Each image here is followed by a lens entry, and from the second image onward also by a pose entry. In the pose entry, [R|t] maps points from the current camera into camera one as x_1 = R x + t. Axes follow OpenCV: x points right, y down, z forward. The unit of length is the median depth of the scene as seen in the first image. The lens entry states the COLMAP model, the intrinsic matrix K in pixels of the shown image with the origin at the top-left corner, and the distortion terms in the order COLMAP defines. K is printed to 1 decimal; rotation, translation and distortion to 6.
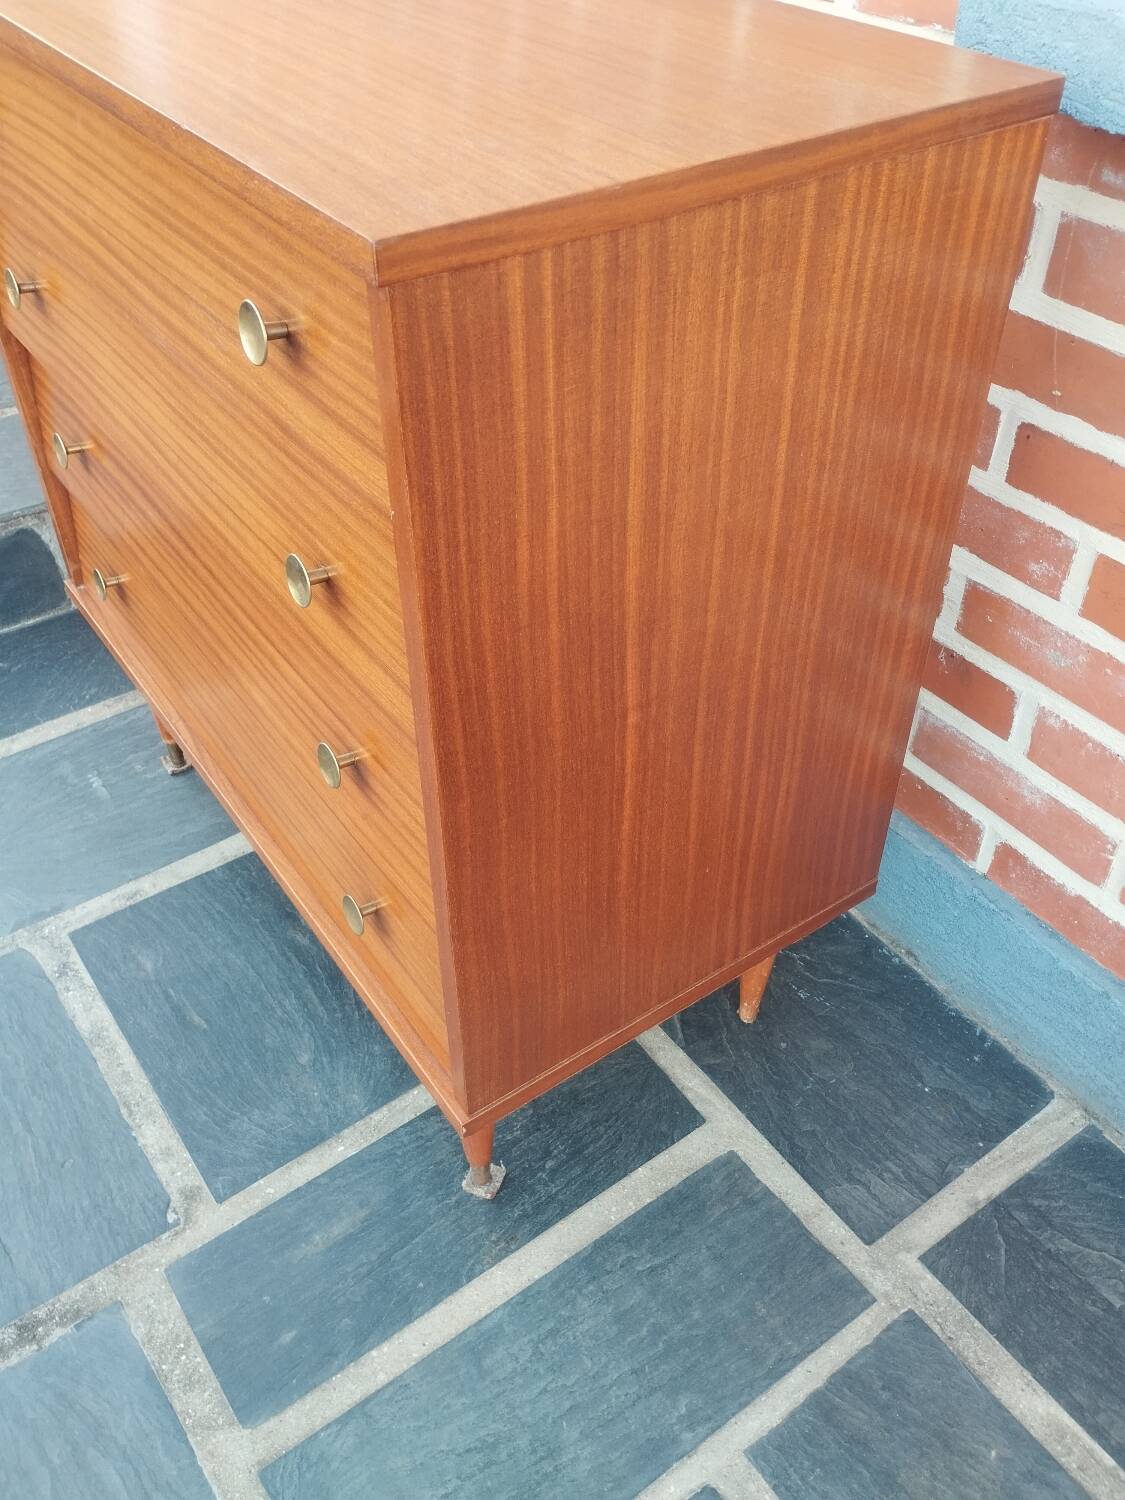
lens RADIAL K [[1273.9, 0, 566.5], [0, 1273.9, 745.4], [0, 0, 1]] dist [0.070810, -0.100093]
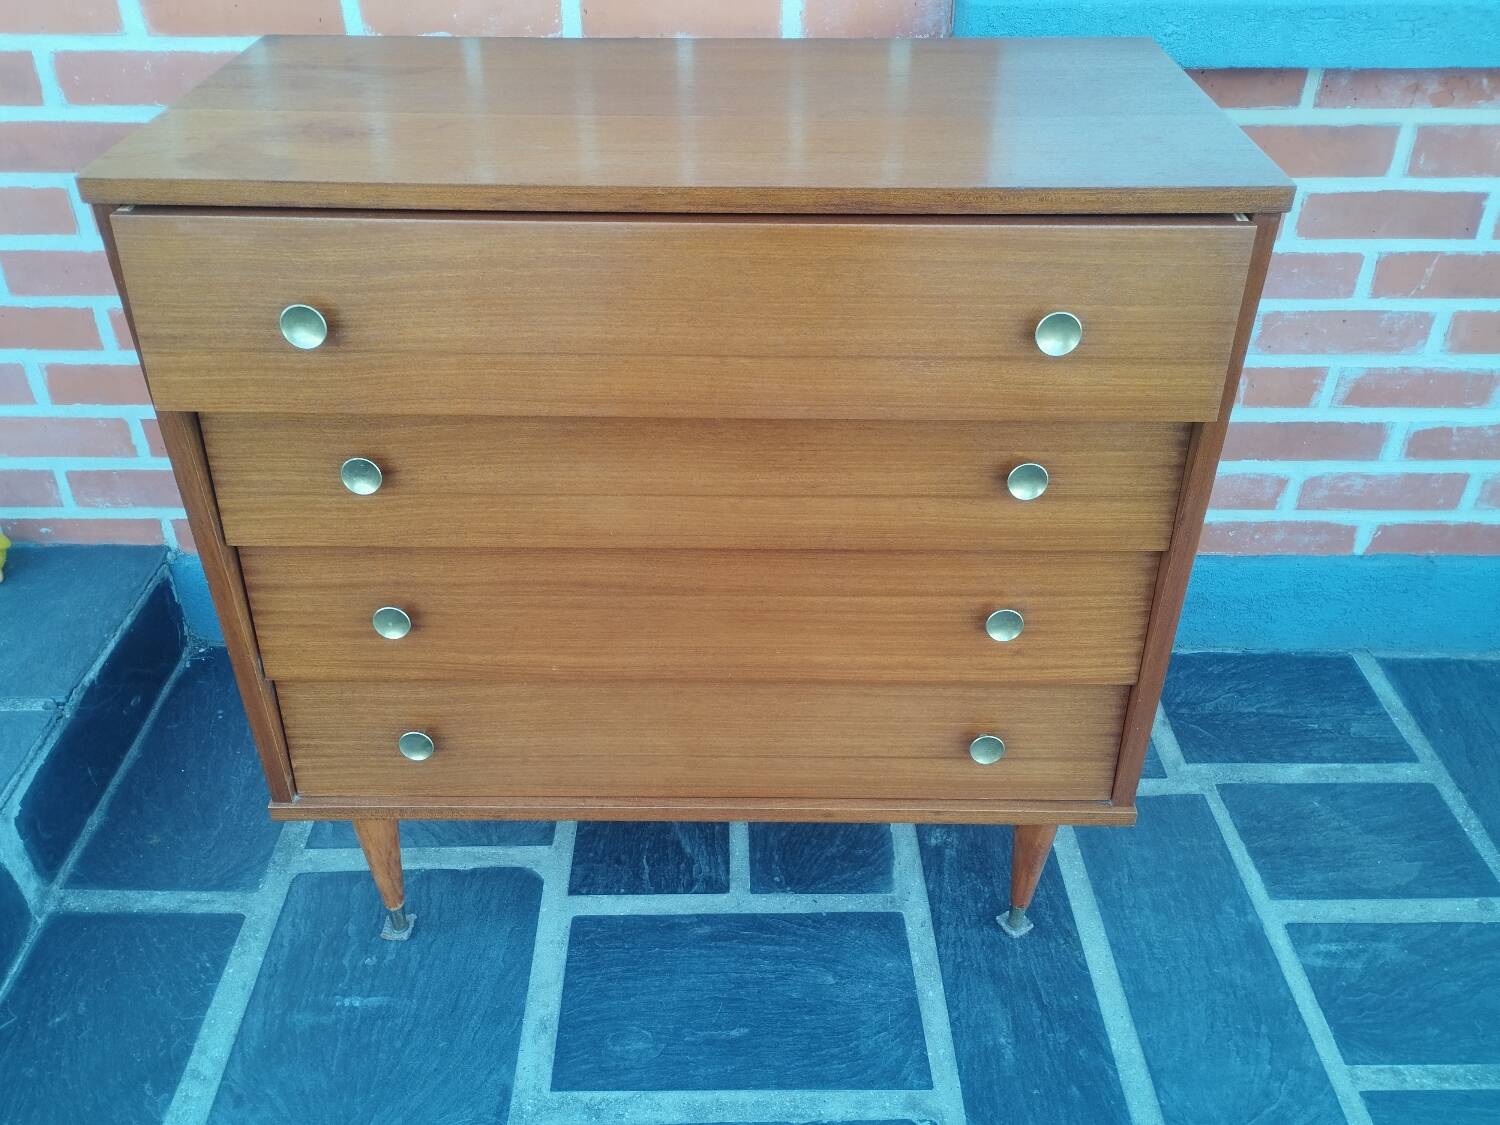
lens RADIAL K [[1273.9, 0, 745.3], [0, 1273.9, 555.9], [0, 0, 1]] dist [0.070810, -0.100093]
pose [[0.575221, -0.463506, 0.674006, -0.895945], [0.531908, 0.837927, 0.122283, -0.258575], [-0.621446, 0.288169, 0.728535, 0.140962]]
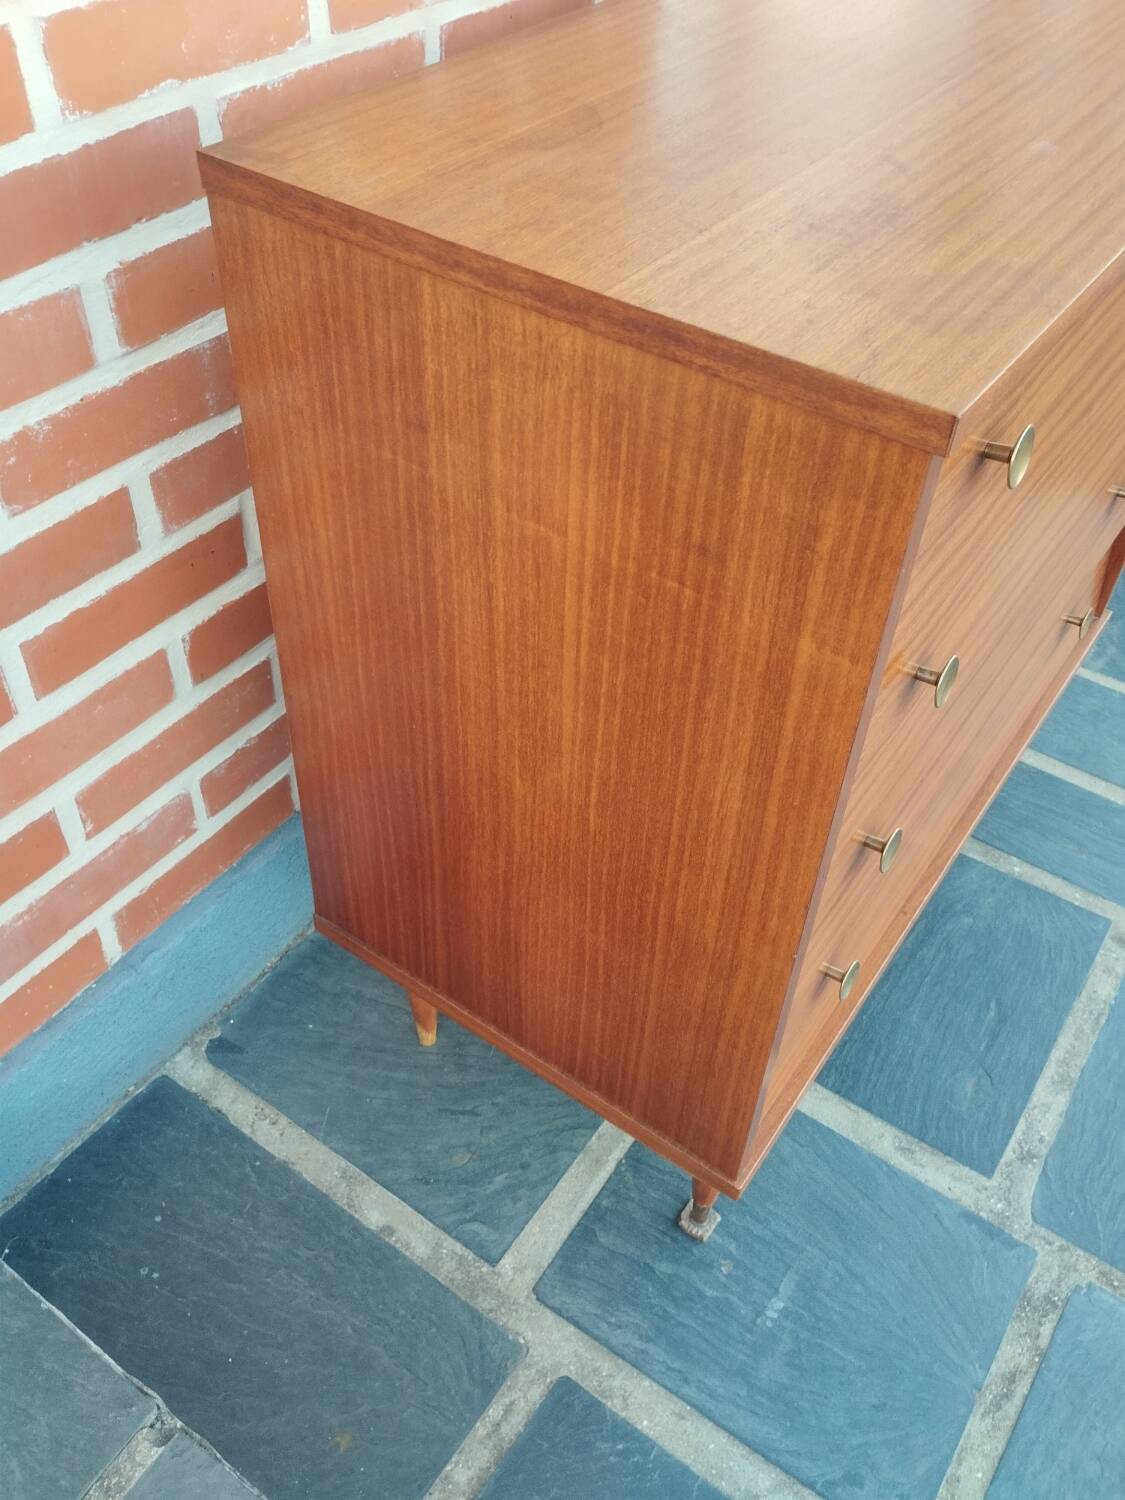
lens RADIAL K [[1273.9, 0, 555.8], [0, 1273.9, 748.9], [0, 0, 1]] dist [0.070810, -0.100093]
pose [[-0.337512, -0.664729, 0.666499, -0.804781], [0.584653, 0.406887, 0.701872, -0.907759], [-0.737744, 0.626561, 0.251306, 0.963531]]
